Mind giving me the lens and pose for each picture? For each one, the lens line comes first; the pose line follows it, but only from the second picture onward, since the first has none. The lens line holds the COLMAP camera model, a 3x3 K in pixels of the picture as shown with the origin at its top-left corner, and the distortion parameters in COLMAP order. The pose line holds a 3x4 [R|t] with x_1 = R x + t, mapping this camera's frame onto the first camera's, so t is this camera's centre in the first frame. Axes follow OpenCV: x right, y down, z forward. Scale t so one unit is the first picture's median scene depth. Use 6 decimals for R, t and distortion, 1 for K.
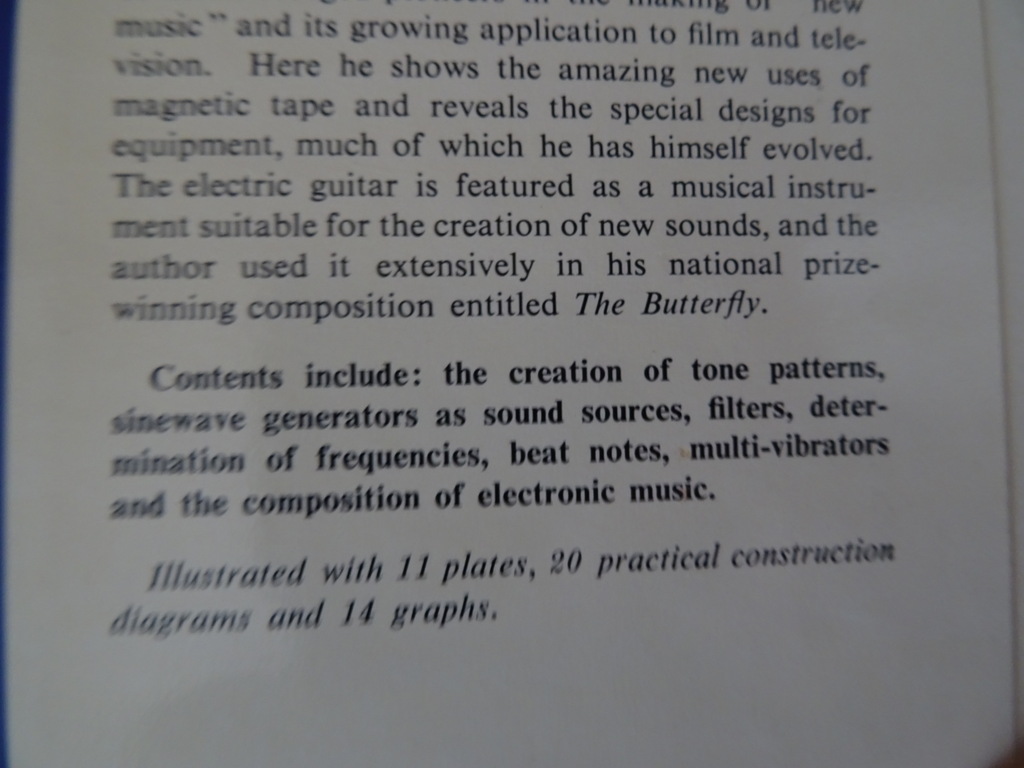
lens RADIAL K [[742.5, 0, 510.0], [0, 742.5, 373.9], [0, 0, 1]] dist [0.015597, -0.053254]
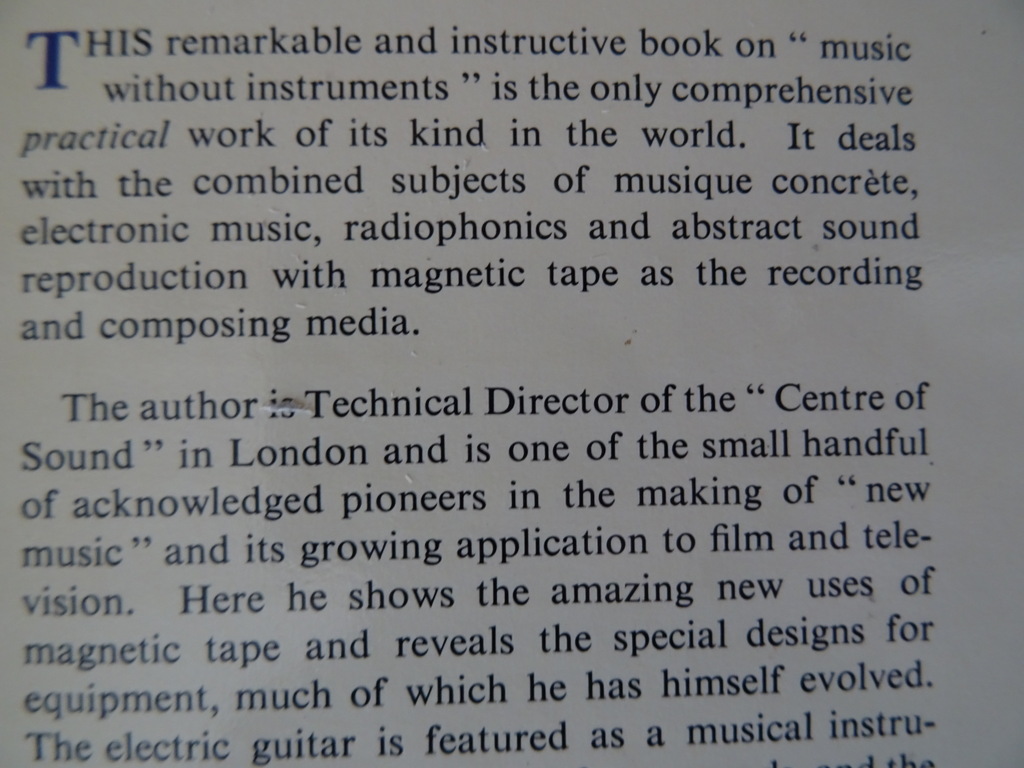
lens RADIAL K [[742.5, 0, 513.9], [0, 742.5, 383.8], [0, 0, 1]] dist [0.015597, -0.053254]
pose [[0.999237, 0.009282, -0.037949, 0.053418], [-0.008270, 0.999608, 0.026740, -0.665854], [0.038182, -0.026406, 0.998922, 0.179670]]
